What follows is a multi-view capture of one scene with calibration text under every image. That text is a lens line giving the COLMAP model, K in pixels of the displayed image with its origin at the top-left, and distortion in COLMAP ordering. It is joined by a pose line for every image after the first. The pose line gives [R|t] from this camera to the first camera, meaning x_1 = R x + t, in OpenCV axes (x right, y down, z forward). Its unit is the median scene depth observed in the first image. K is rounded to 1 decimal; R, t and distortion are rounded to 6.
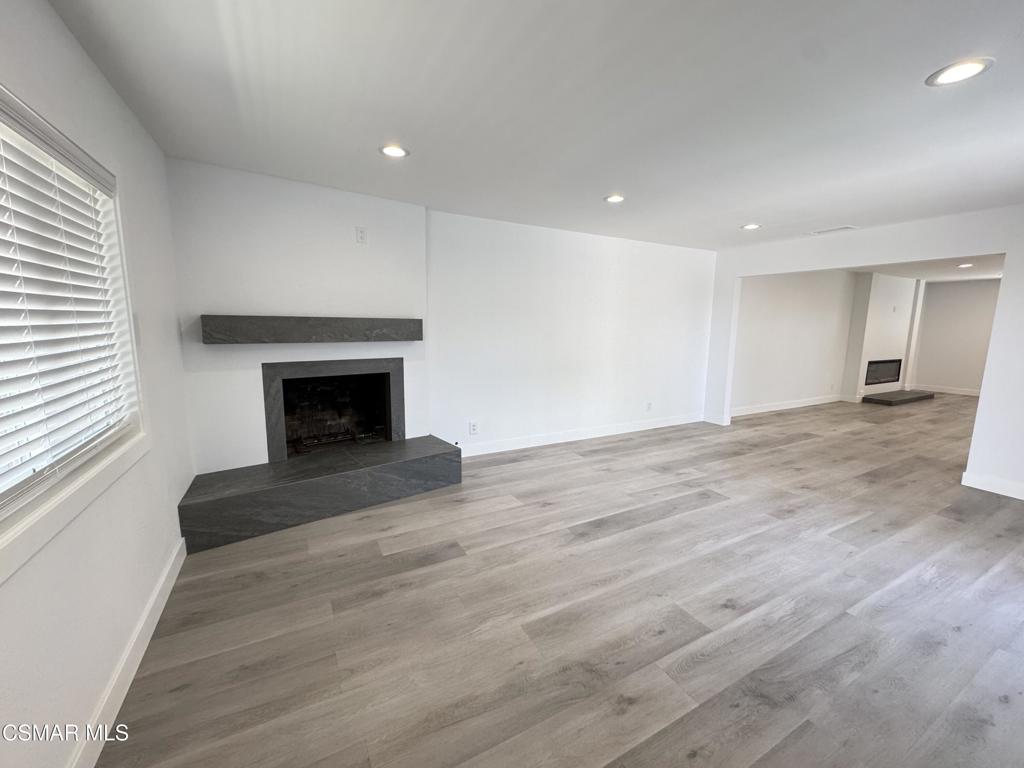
lens RADIAL K [[405.1, 0, 514.9], [0, 405.1, 384.7], [0, 0, 1]] dist [-0.006745, -0.000380]
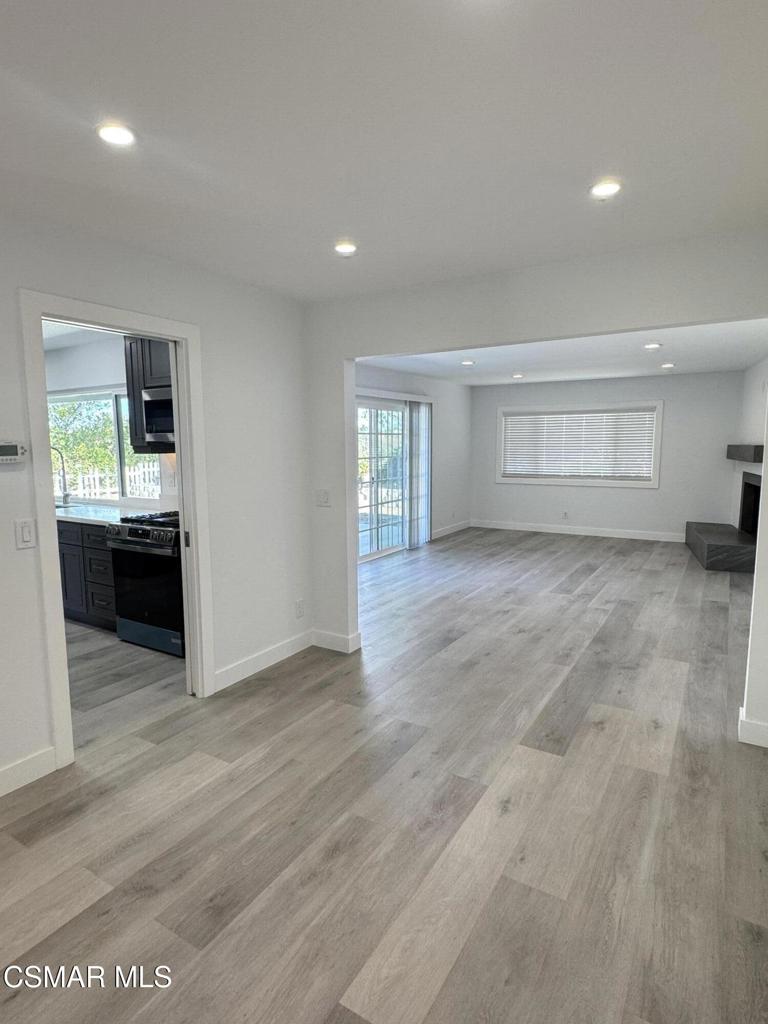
lens RADIAL K [[557.8, 0, 386.1], [0, 557.8, 511.7], [0, 0, 1]] dist [0.001013, -0.000023]
pose [[-0.862725, 0.058633, -0.502263, 1.544238], [-0.077248, 0.966315, 0.245494, -0.283278], [0.499738, 0.250593, -0.829135, 1.803762]]
